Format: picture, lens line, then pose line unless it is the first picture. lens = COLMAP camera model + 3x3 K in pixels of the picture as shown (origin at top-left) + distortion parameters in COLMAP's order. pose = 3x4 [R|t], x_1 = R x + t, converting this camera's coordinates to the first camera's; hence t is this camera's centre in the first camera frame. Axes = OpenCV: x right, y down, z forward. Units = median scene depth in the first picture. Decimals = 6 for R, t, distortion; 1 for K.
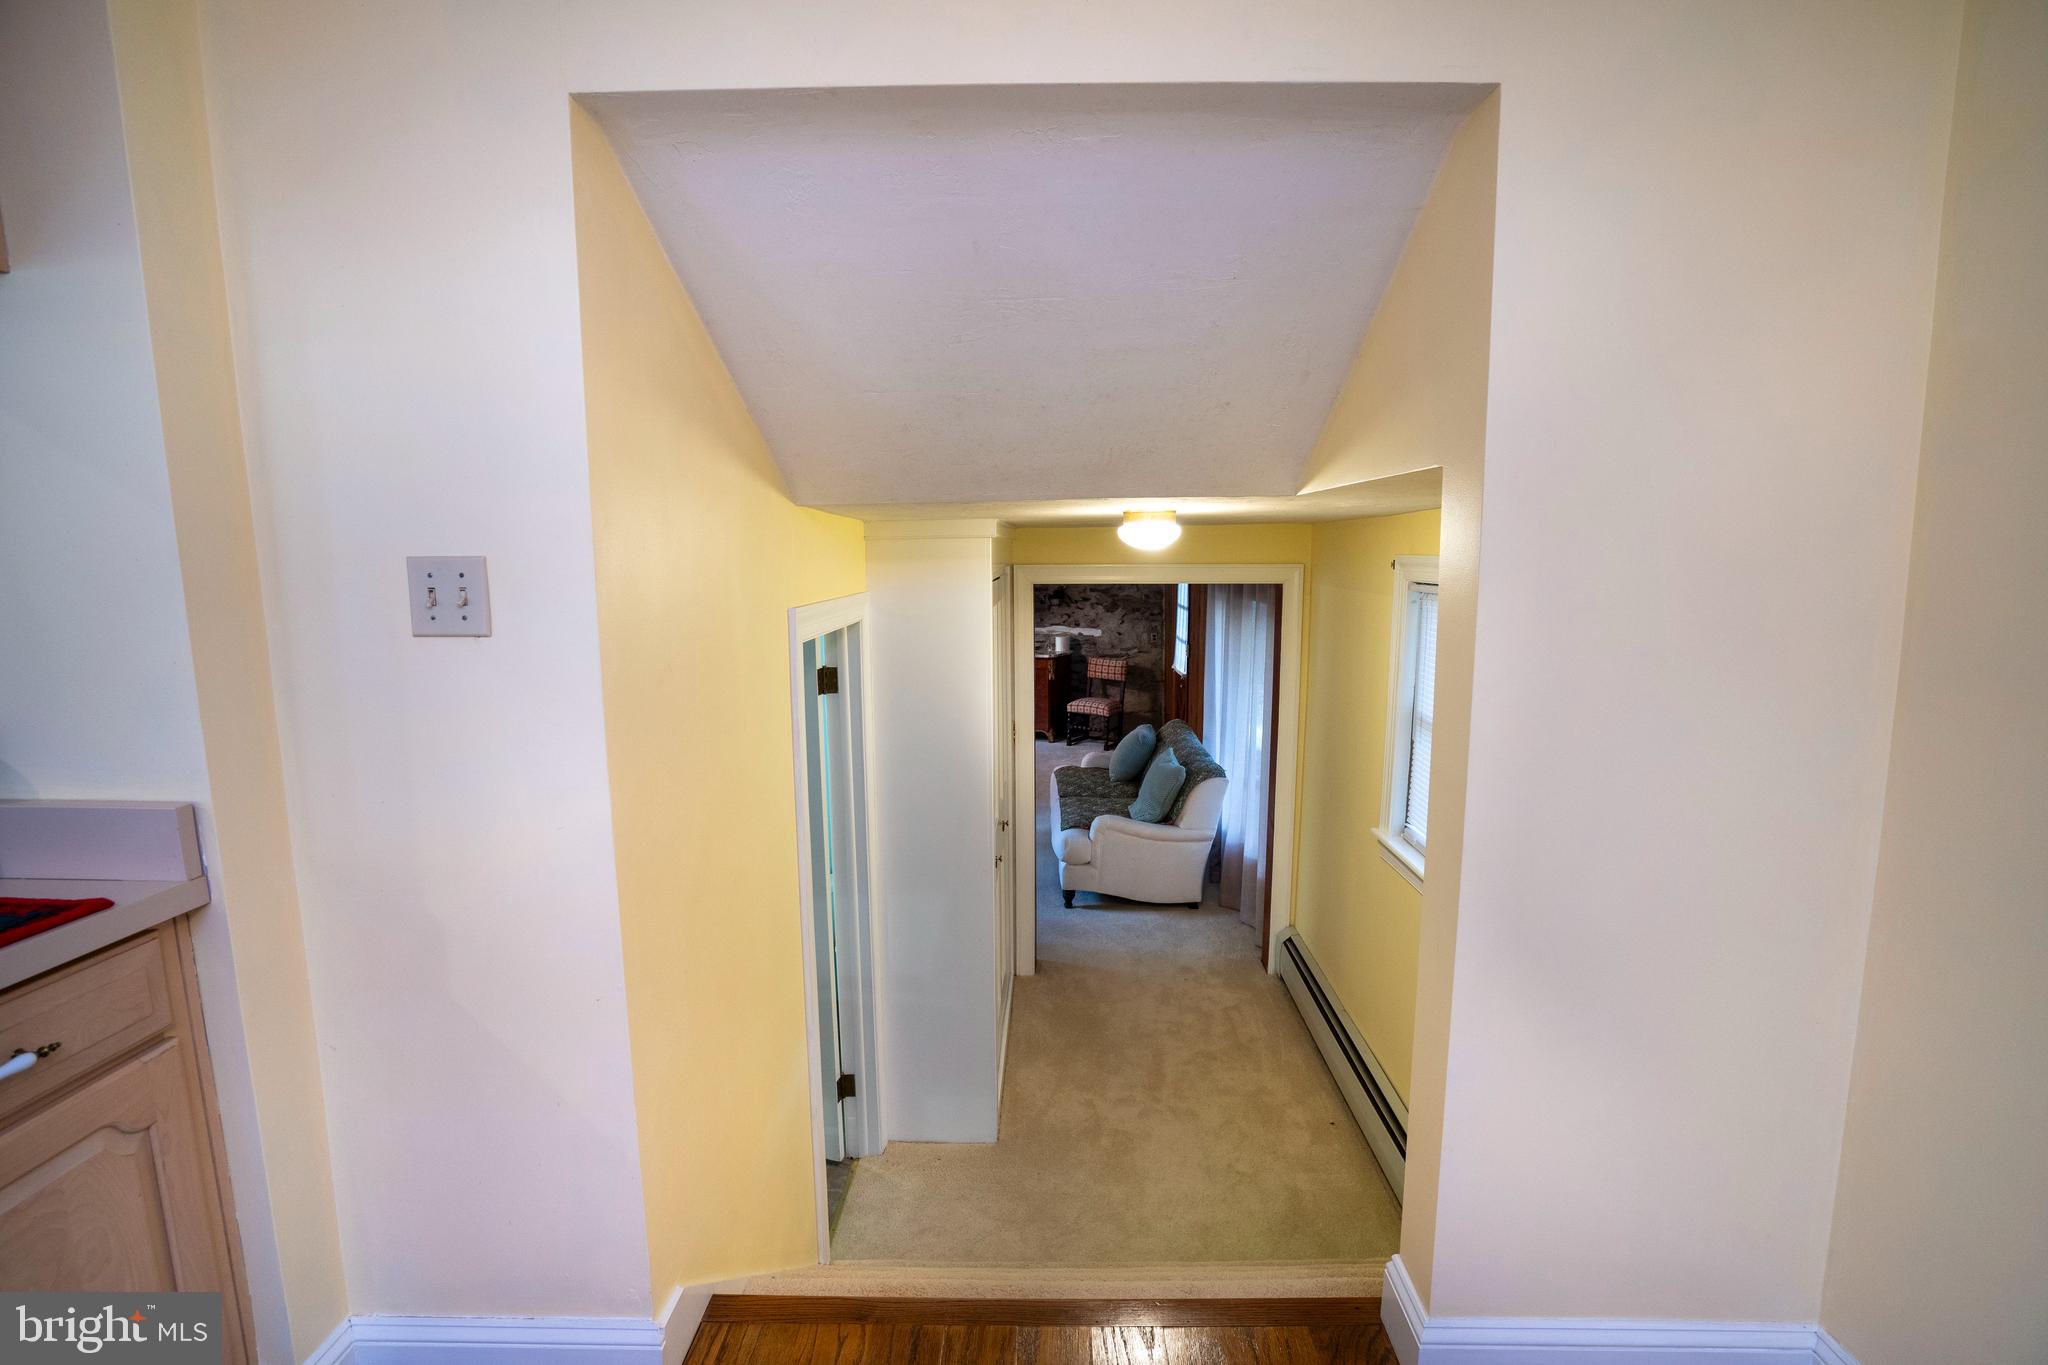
lens RADIAL K [[946.9, 0, 1025.3], [0, 946.9, 684.9], [0, 0, 1]] dist [-0.017319, 0.001058]
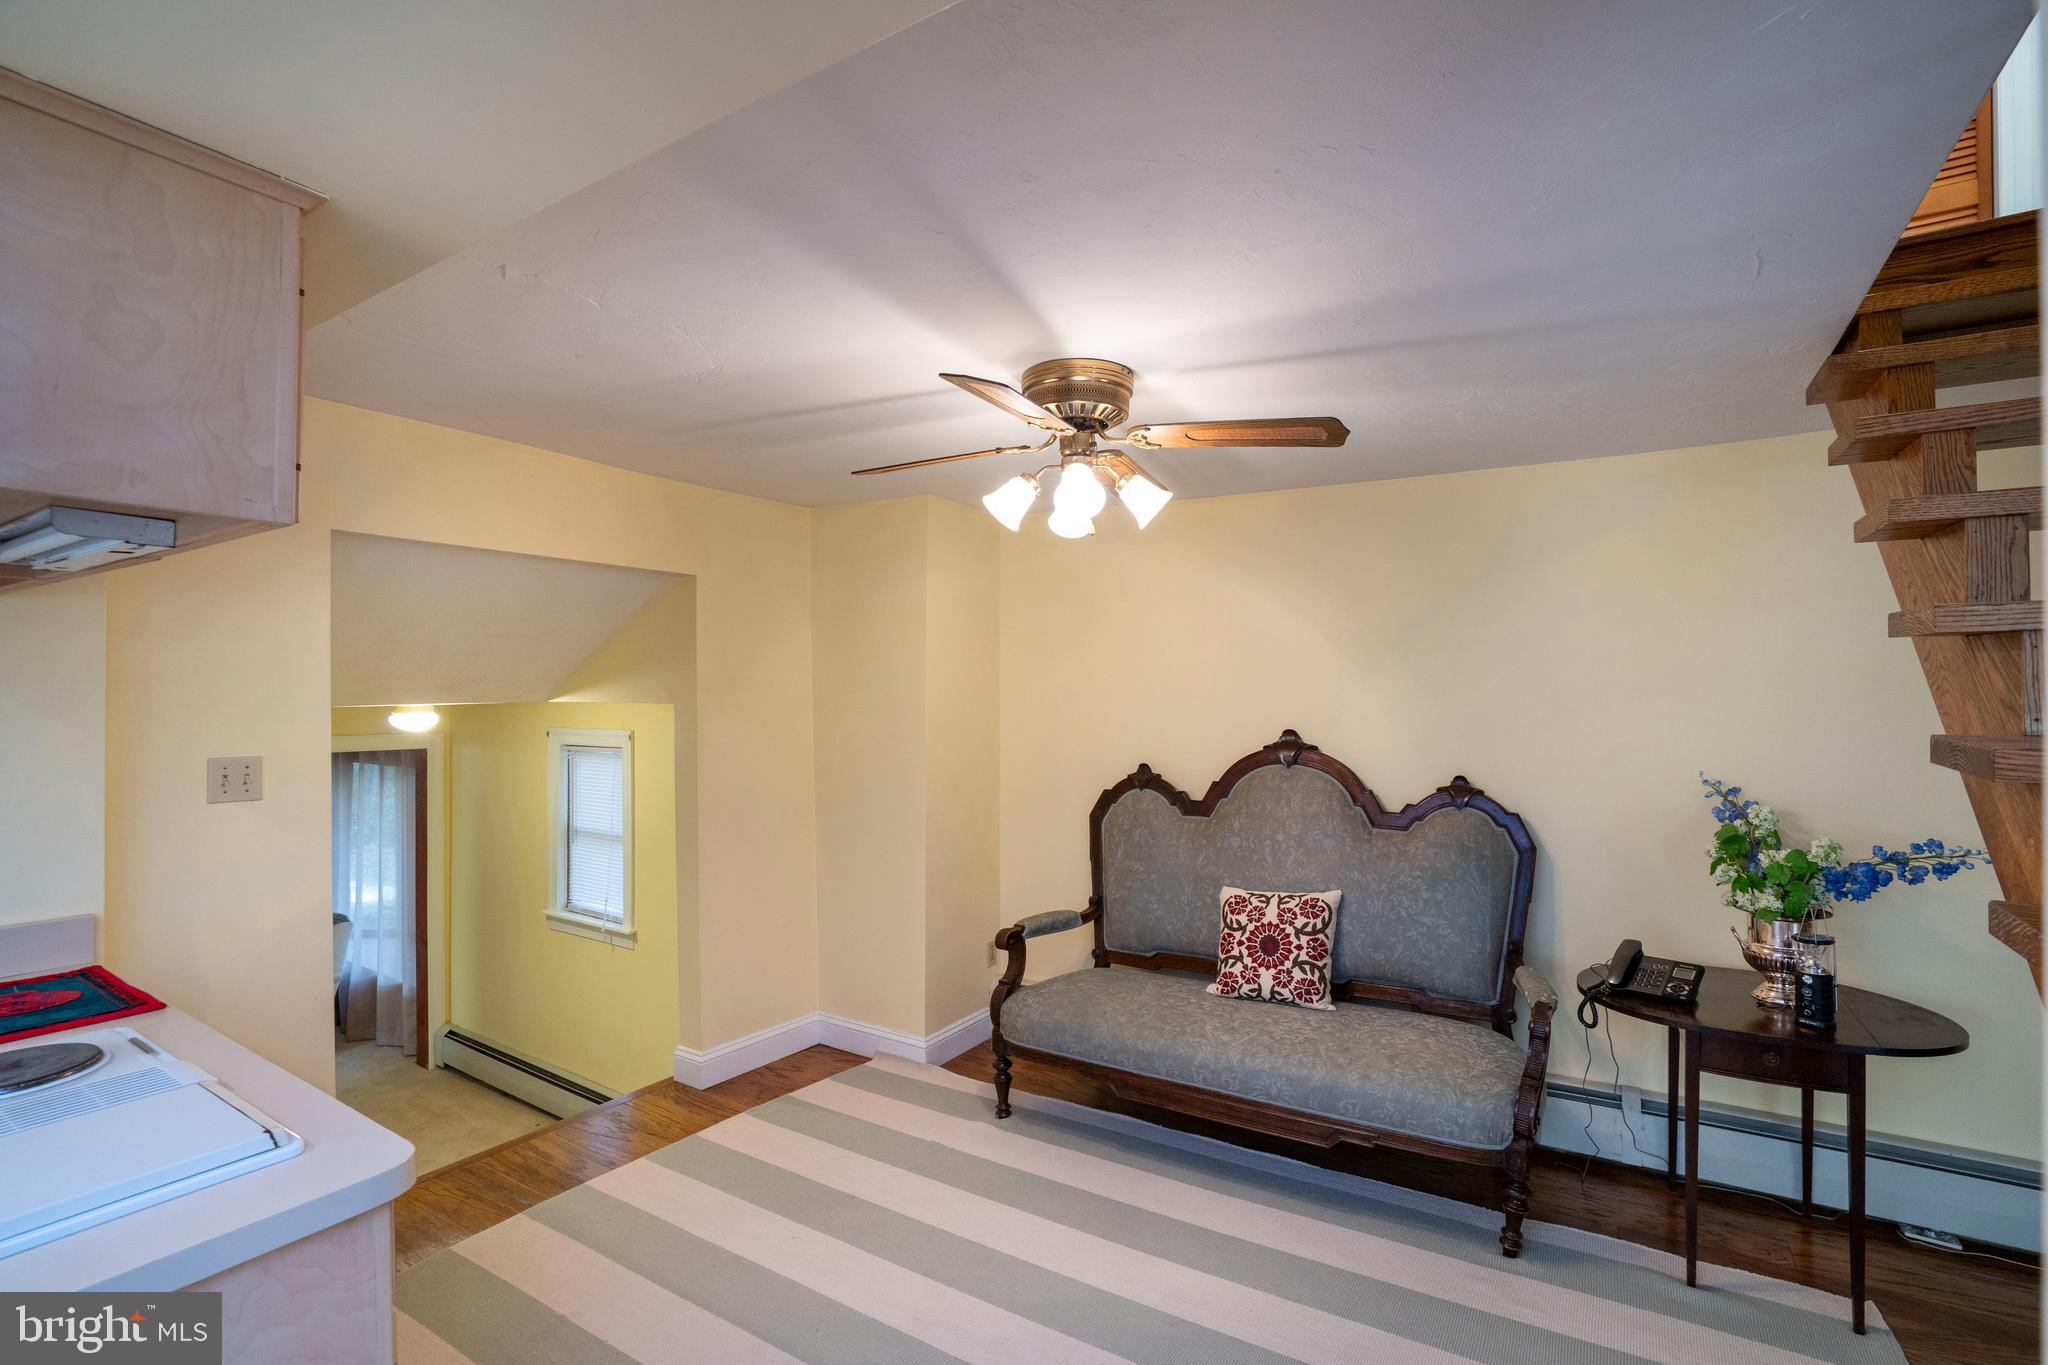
lens RADIAL K [[946.9, 0, 1025.0], [0, 946.9, 682.6], [0, 0, 1]] dist [-0.017319, 0.001058]
pose [[0.508862, 0.011307, 0.860774, -0.539292], [0.130333, 0.987375, -0.090019, 0.030474], [-0.850924, 0.157995, 0.500964, -0.460552]]
